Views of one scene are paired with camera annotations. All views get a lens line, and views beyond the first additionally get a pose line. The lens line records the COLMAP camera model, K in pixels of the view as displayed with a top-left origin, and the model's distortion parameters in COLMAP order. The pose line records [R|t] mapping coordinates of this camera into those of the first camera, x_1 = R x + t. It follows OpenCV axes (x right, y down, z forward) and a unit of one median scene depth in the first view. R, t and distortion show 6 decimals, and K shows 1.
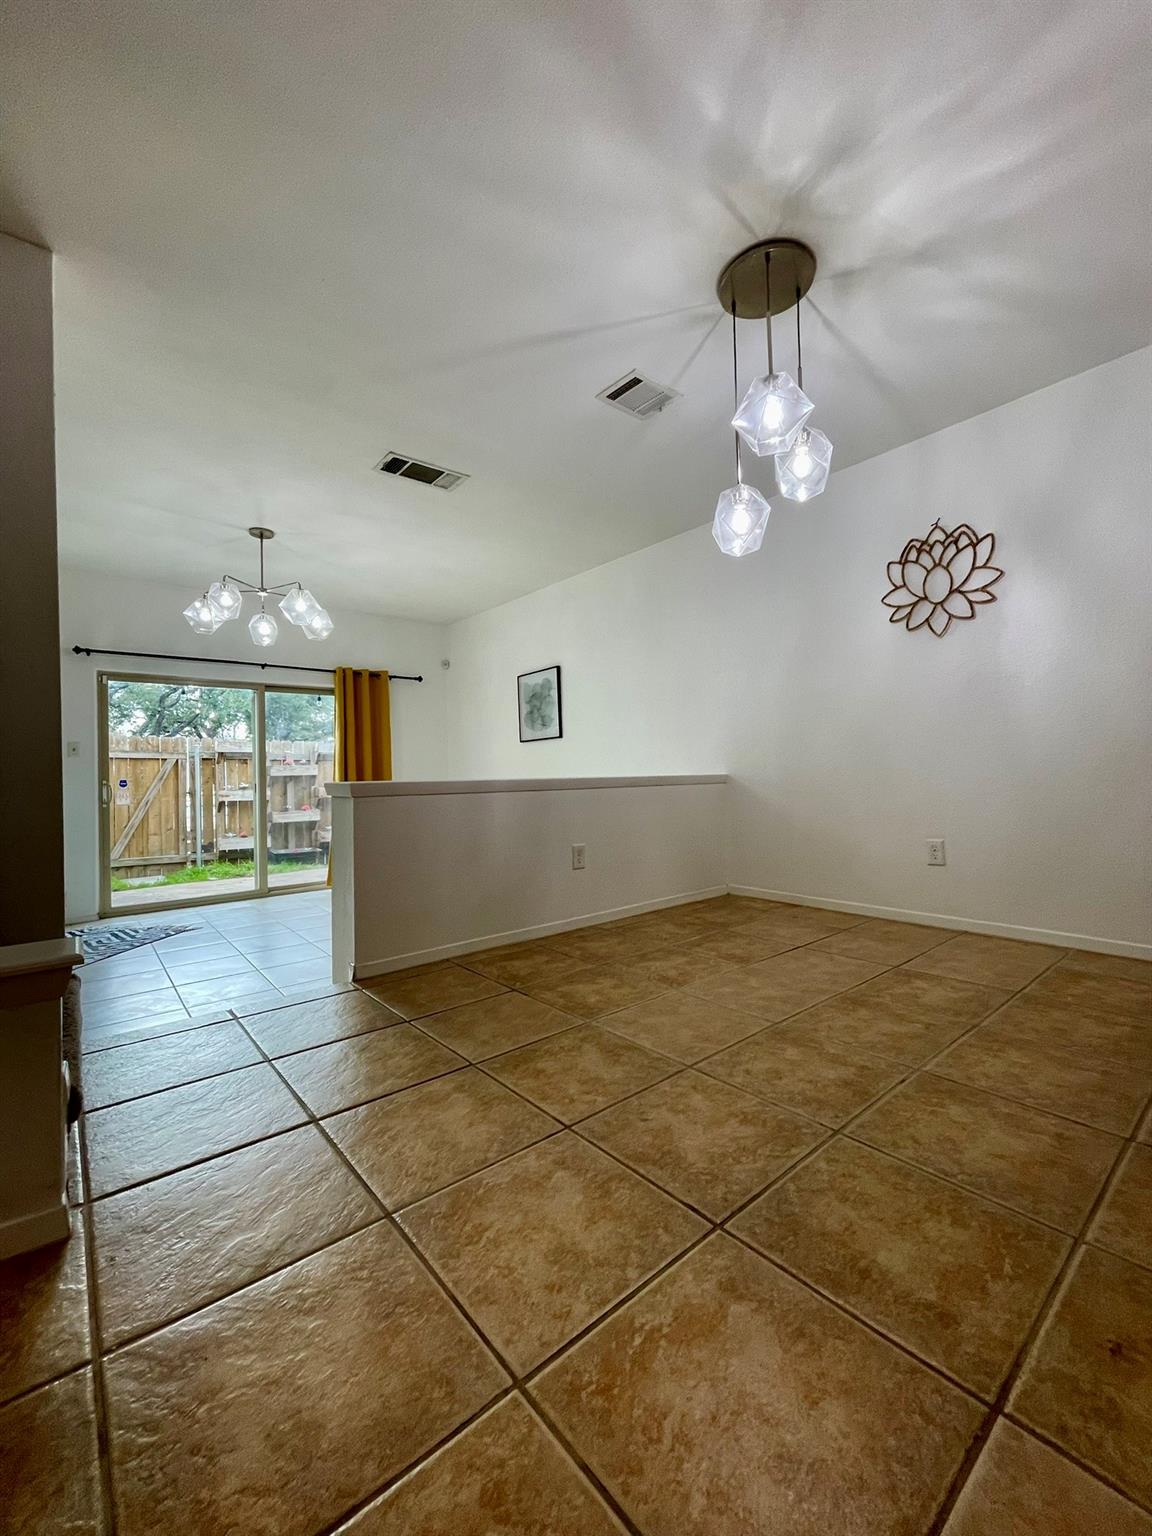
lens RADIAL K [[621.3, 0, 585.9], [0, 621.3, 769.4], [0, 0, 1]] dist [-0.007823, 0.000421]
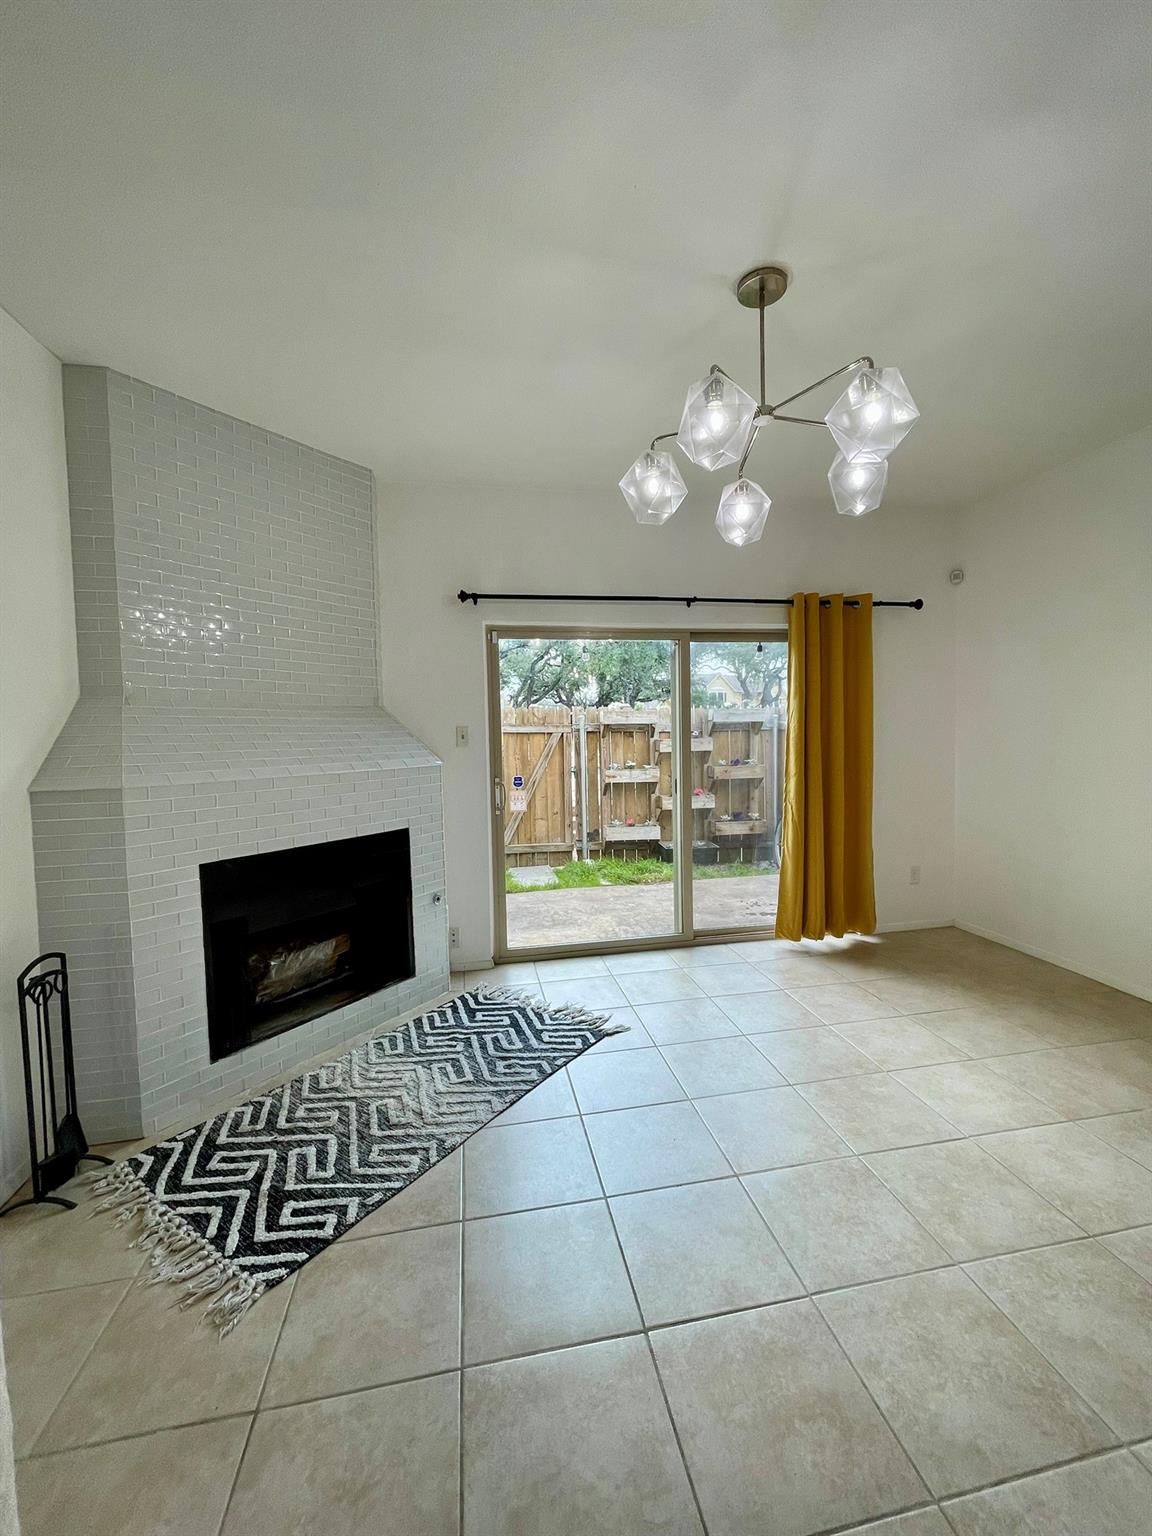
lens RADIAL K [[622.4, 0, 585.5], [0, 622.4, 768.7], [0, 0, 1]] dist [-0.001191, 0.000957]
pose [[0.871973, 0.027165, -0.488799, -0.441277], [0.007929, 0.997545, 0.069583, -0.057363], [0.489489, -0.064550, 0.869617, 0.554653]]
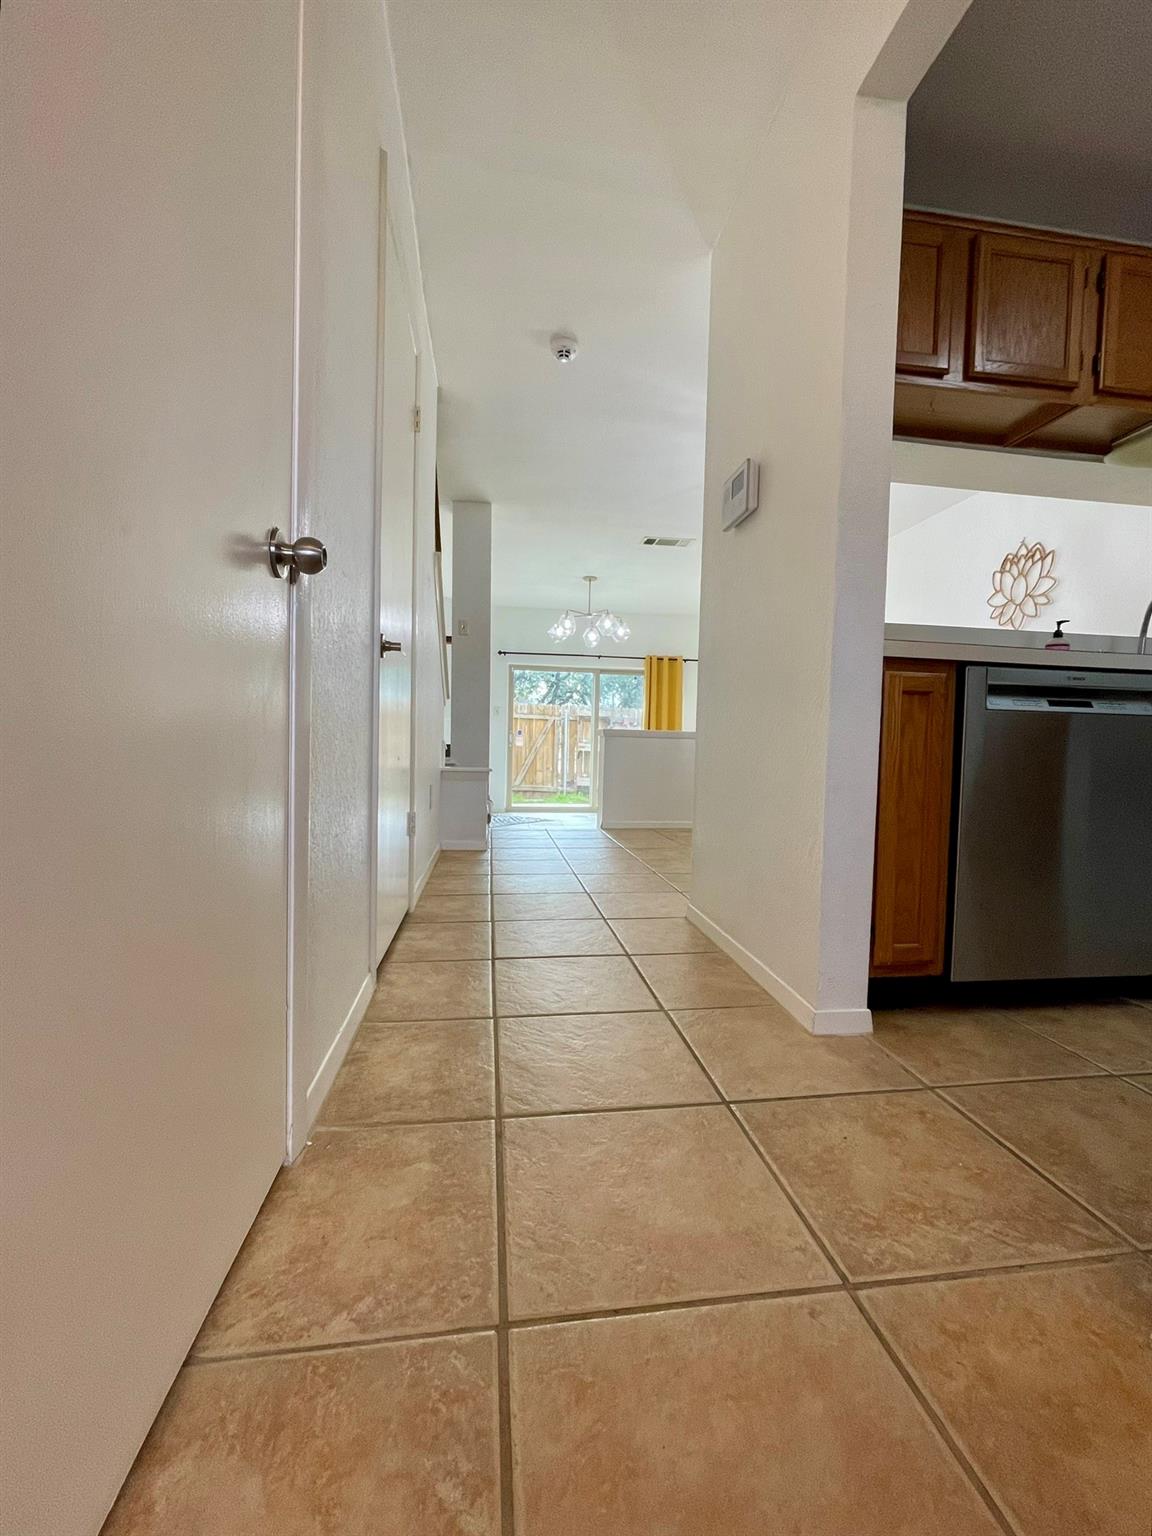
lens RADIAL K [[648.0, 0, 598.1], [0, 648.0, 771.4], [0, 0, 1]] dist [-0.001595, 0.000121]
pose [[0.855698, 0.059986, -0.513987, 0.435142], [-0.034994, 0.997693, 0.058179, 0.024161], [0.516291, -0.031797, 0.855823, -0.500480]]
